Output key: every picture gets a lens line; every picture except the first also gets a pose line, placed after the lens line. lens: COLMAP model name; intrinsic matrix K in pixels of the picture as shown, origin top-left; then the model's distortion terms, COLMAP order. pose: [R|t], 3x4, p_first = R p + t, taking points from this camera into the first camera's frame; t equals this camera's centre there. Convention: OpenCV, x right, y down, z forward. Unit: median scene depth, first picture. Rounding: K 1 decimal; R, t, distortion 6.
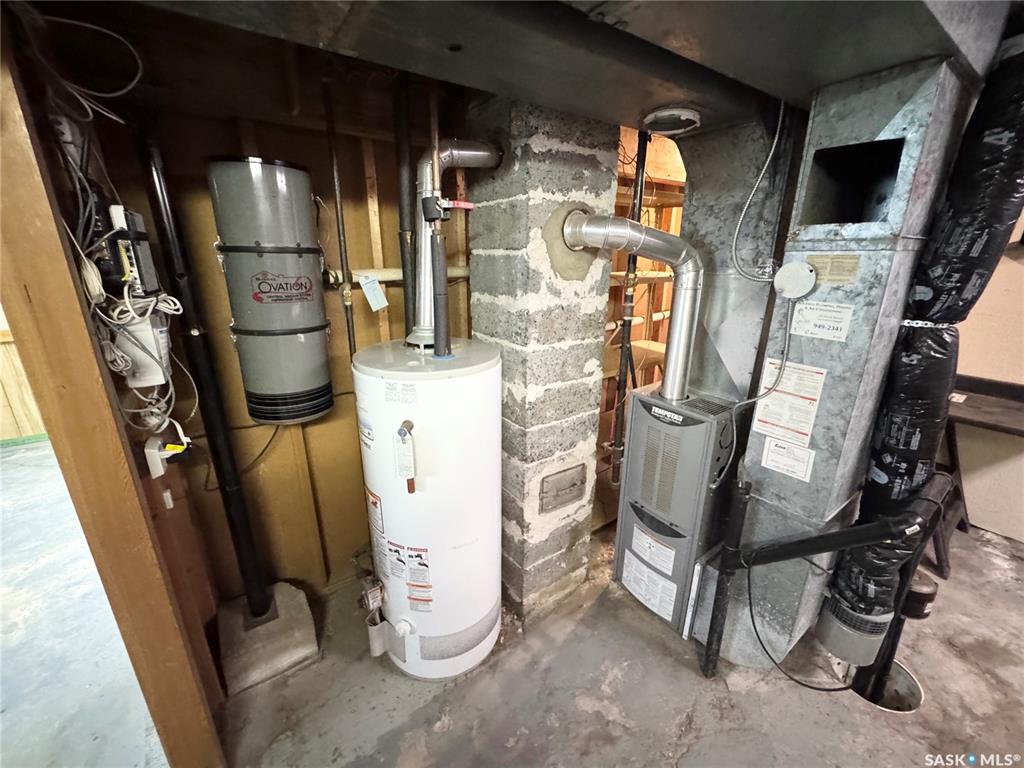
lens RADIAL K [[411.0, 0, 511.3], [0, 411.0, 383.1], [0, 0, 1]] dist [-0.001809, -0.000111]
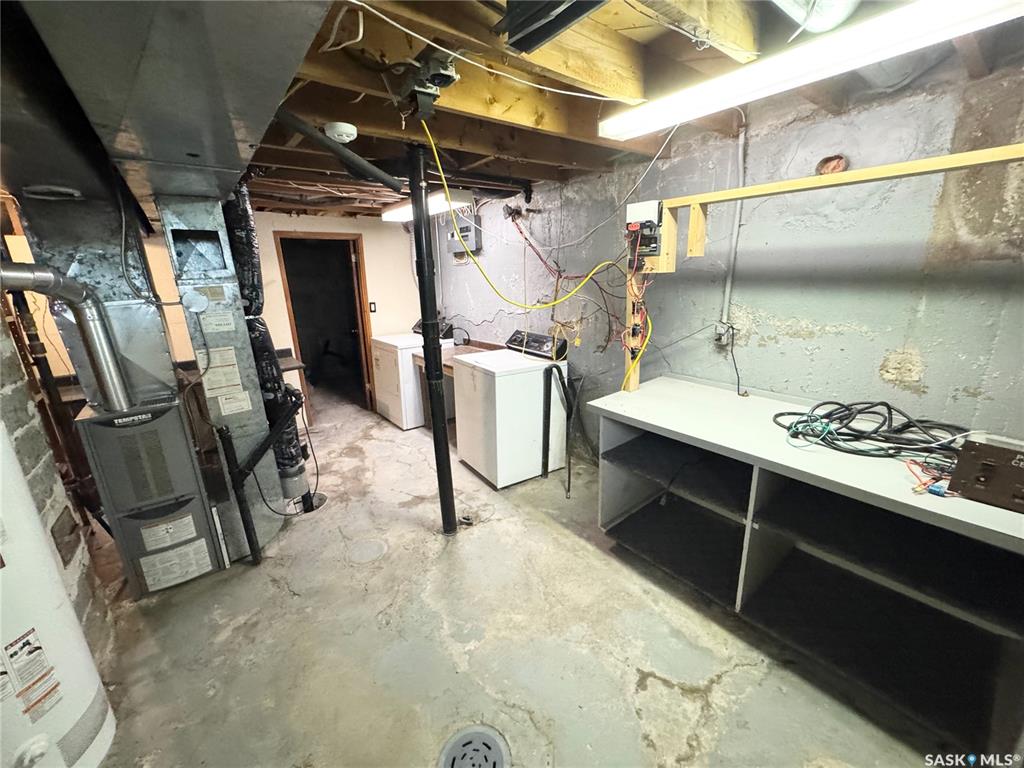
lens RADIAL K [[411.0, 0, 514.7], [0, 411.0, 386.3], [0, 0, 1]] dist [-0.001809, -0.000111]
pose [[-0.044259, -0.276047, 0.960125, -0.911230], [0.339042, 0.899878, 0.274354, 0.041841], [-0.939730, 0.337665, 0.053763, -0.192790]]
